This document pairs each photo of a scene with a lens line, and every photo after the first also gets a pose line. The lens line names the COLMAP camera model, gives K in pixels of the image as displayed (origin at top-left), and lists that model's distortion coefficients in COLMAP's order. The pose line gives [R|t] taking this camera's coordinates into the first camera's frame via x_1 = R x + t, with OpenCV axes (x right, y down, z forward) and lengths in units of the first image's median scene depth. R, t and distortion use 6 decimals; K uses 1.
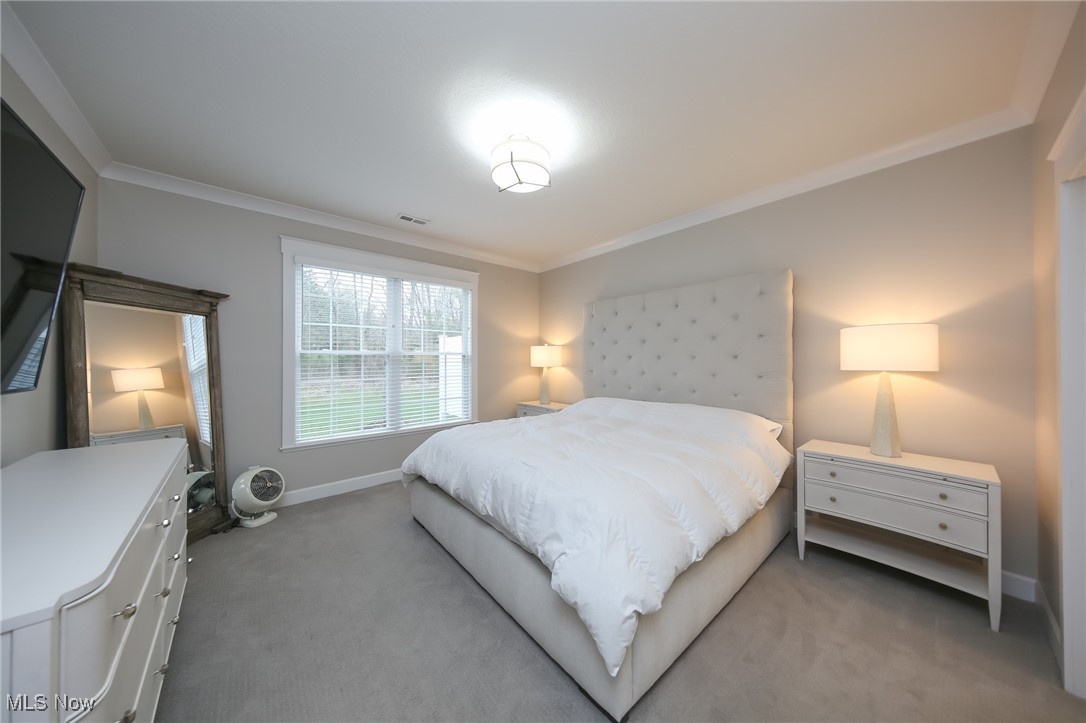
lens RADIAL K [[344.2, 0, 543.0], [0, 344.2, 361.5], [0, 0, 1]] dist [0.001005, 0.000051]
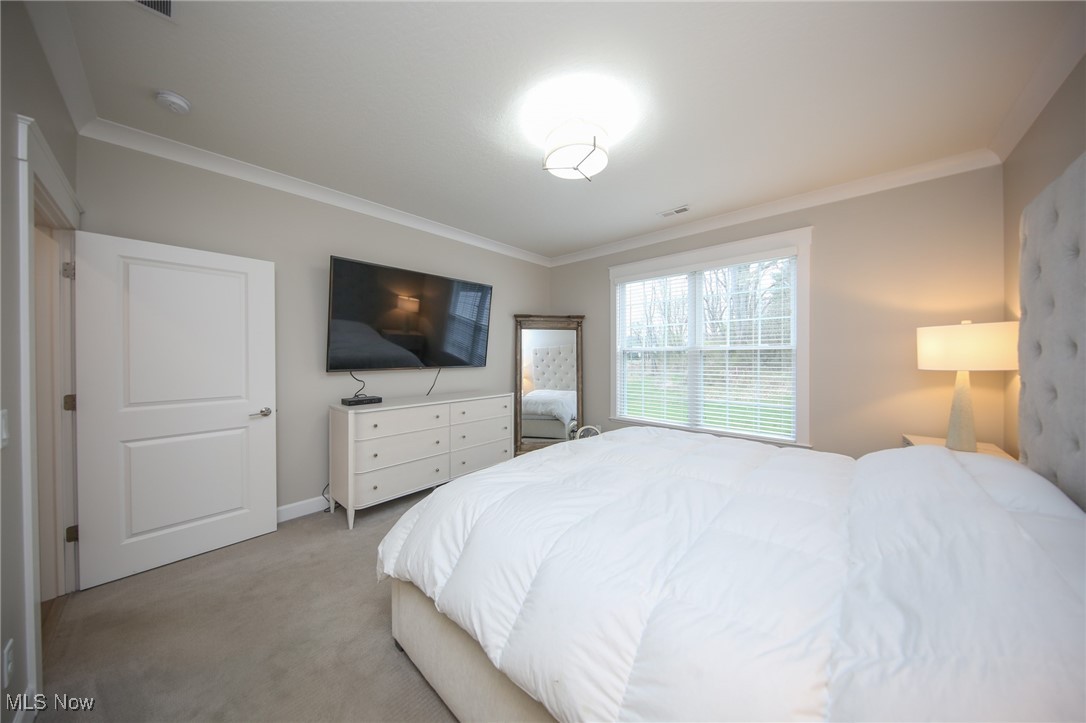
lens RADIAL K [[339.1, 0, 528.2], [0, 339.1, 357.9], [0, 0, 1]] dist [0.001148, 0.000014]
pose [[0.093954, 0.009070, -0.995535, 0.554413], [0.000903, 0.999957, 0.009196, -0.007100], [0.995576, -0.001763, 0.093942, 0.502304]]
